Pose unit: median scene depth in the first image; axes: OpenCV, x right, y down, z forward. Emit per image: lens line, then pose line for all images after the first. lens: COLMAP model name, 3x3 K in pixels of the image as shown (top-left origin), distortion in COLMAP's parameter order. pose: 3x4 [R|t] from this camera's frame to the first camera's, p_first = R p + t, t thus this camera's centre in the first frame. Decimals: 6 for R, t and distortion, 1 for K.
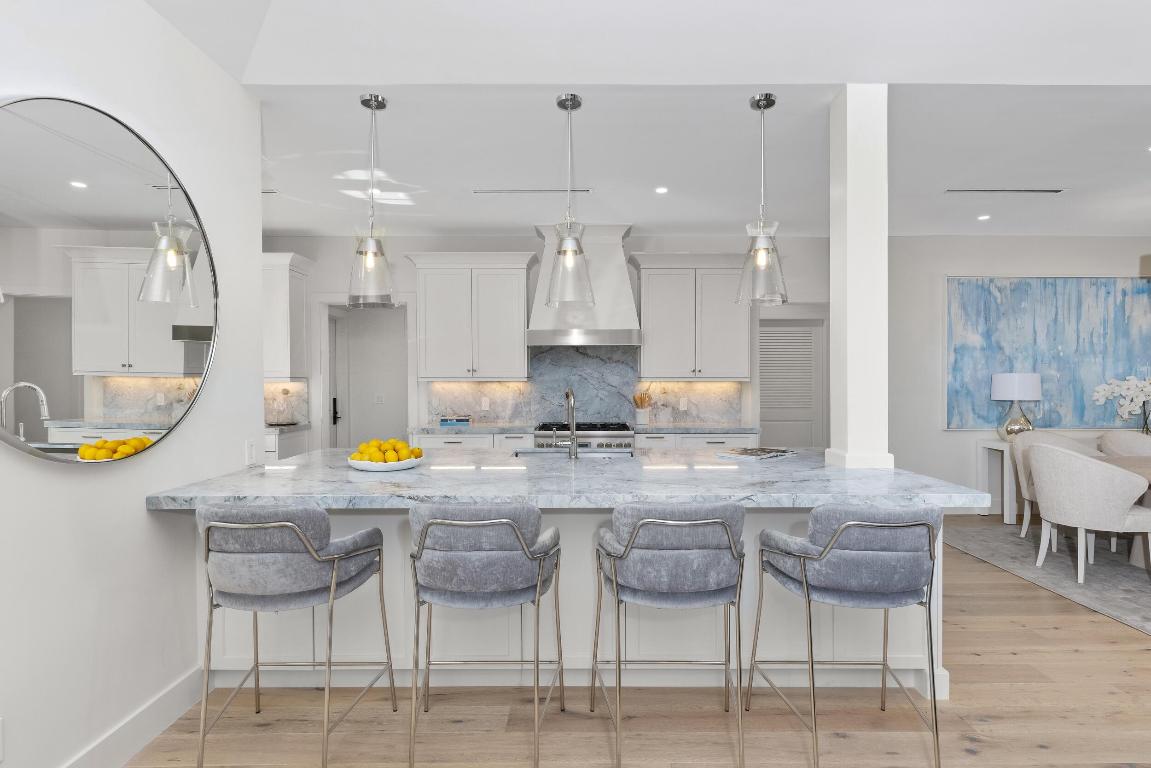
lens RADIAL K [[591.1, 0, 583.3], [0, 591.1, 381.4], [0, 0, 1]] dist [-0.001864, 0.000116]
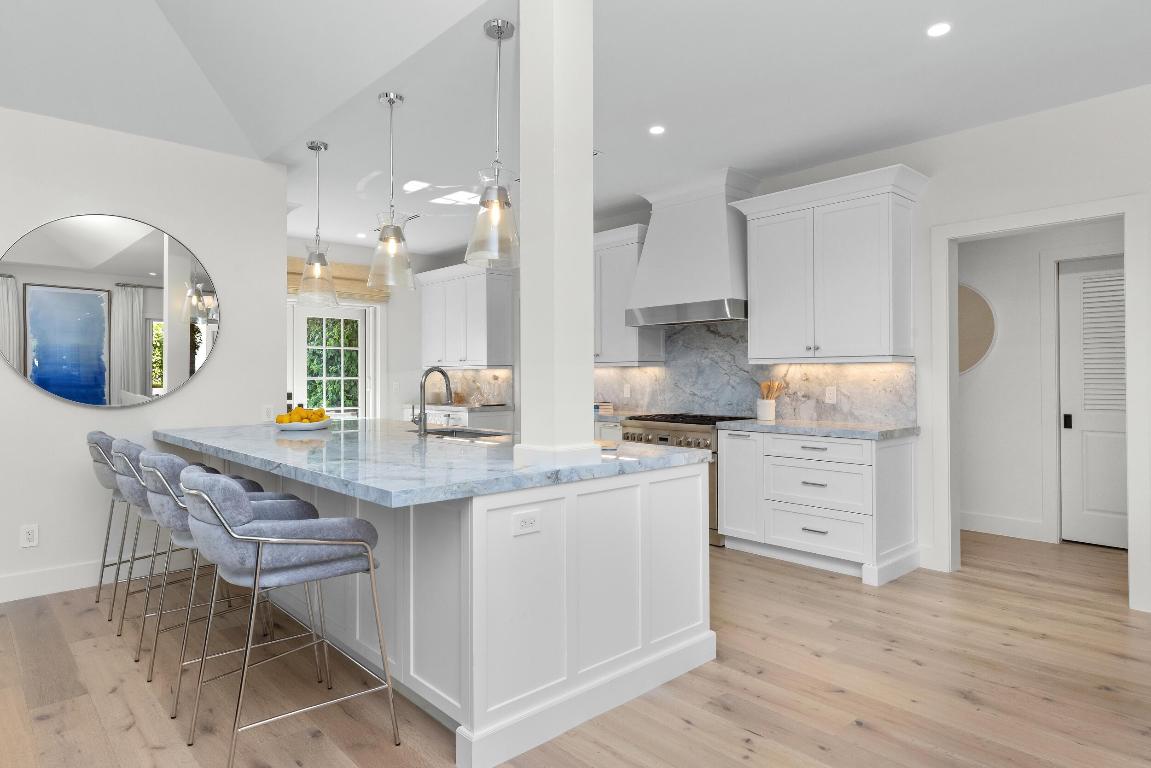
lens RADIAL K [[657.6, 0, 569.9], [0, 657.6, 377.1], [0, 0, 1]] dist [-0.003297, -0.000541]
pose [[0.673575, -0.000704, -0.739119, 0.549159], [0.001923, 0.999998, 0.000800, 0.015028], [0.739116, -0.001960, 0.673575, 0.225961]]
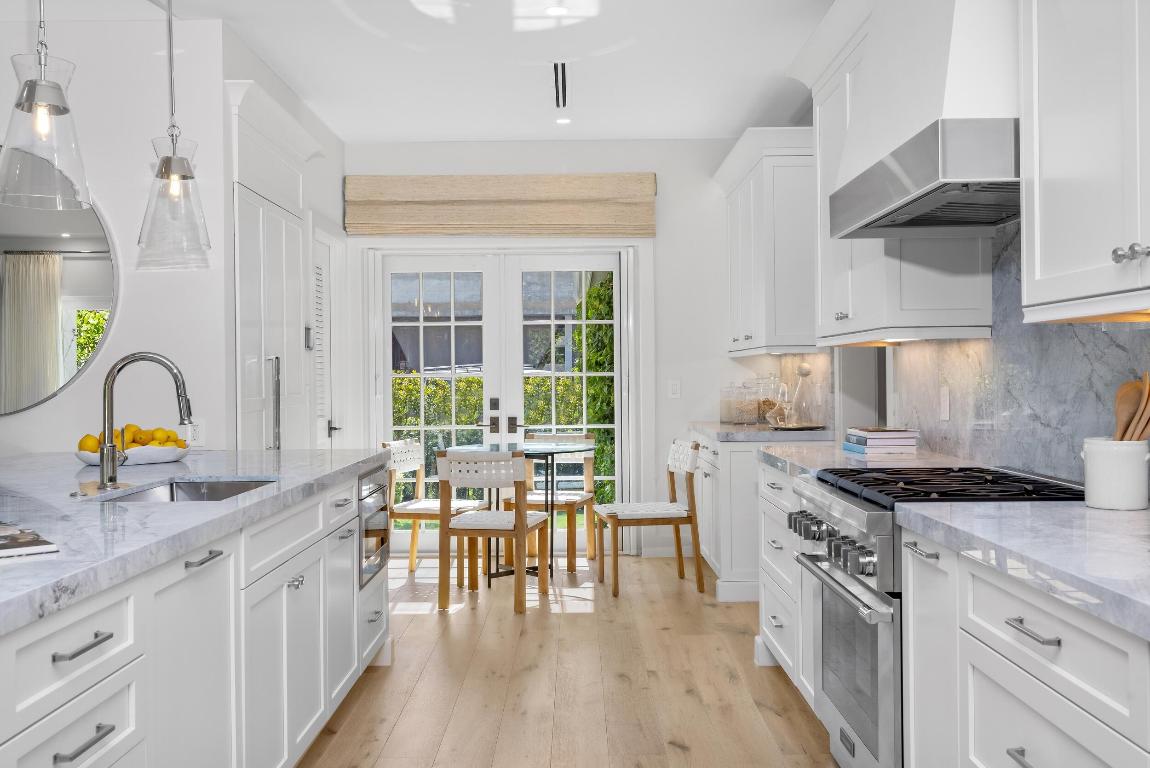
lens RADIAL K [[1078.0, 0, 573.7], [0, 1078.0, 376.9], [0, 0, 1]] dist [0.002176, 0.000000]
pose [[0.004432, 0.001845, -0.999988, 0.513503], [0.007664, 0.999969, 0.001878, 0.018507], [0.999961, -0.007672, 0.004418, 0.765635]]
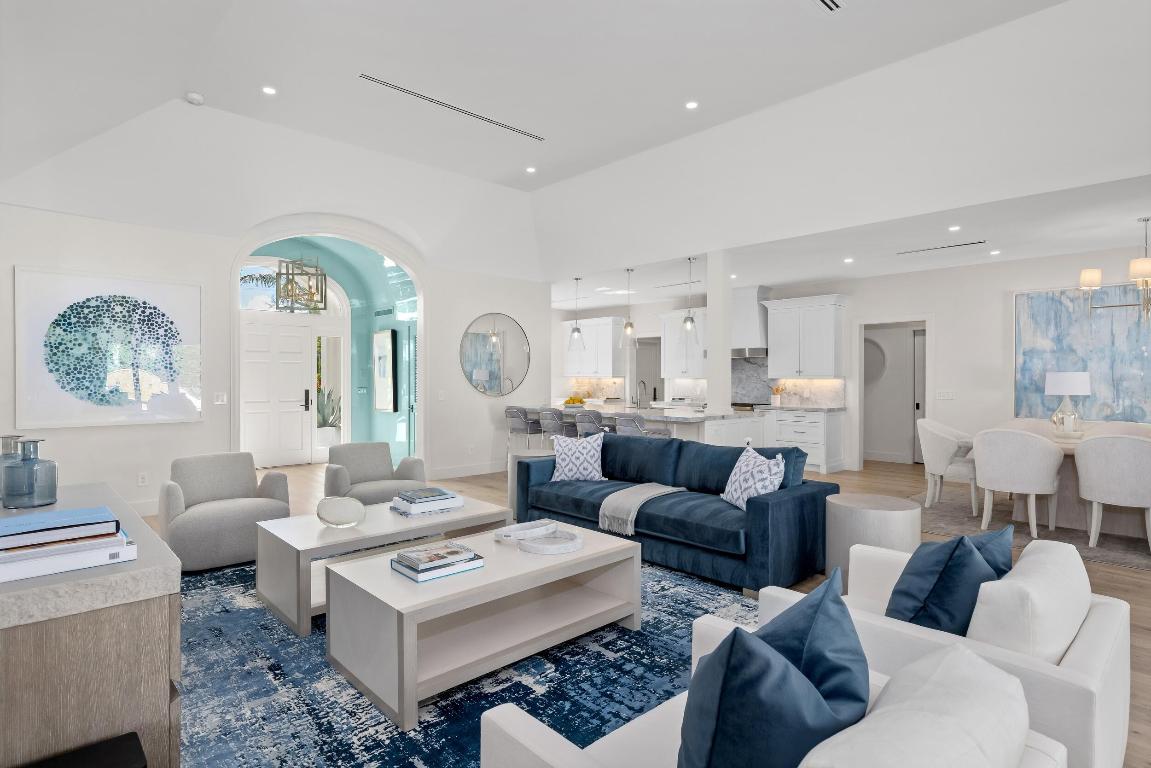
lens RADIAL K [[598.3, 0, 576.9], [0, 598.3, 387.1], [0, 0, 1]] dist [0.004975, 0.000272]
pose [[0.691613, 0.013383, -0.722144, 0.885088], [-0.005091, 0.999894, 0.013654, 0.004225], [0.722250, -0.005766, 0.691608, -0.513037]]
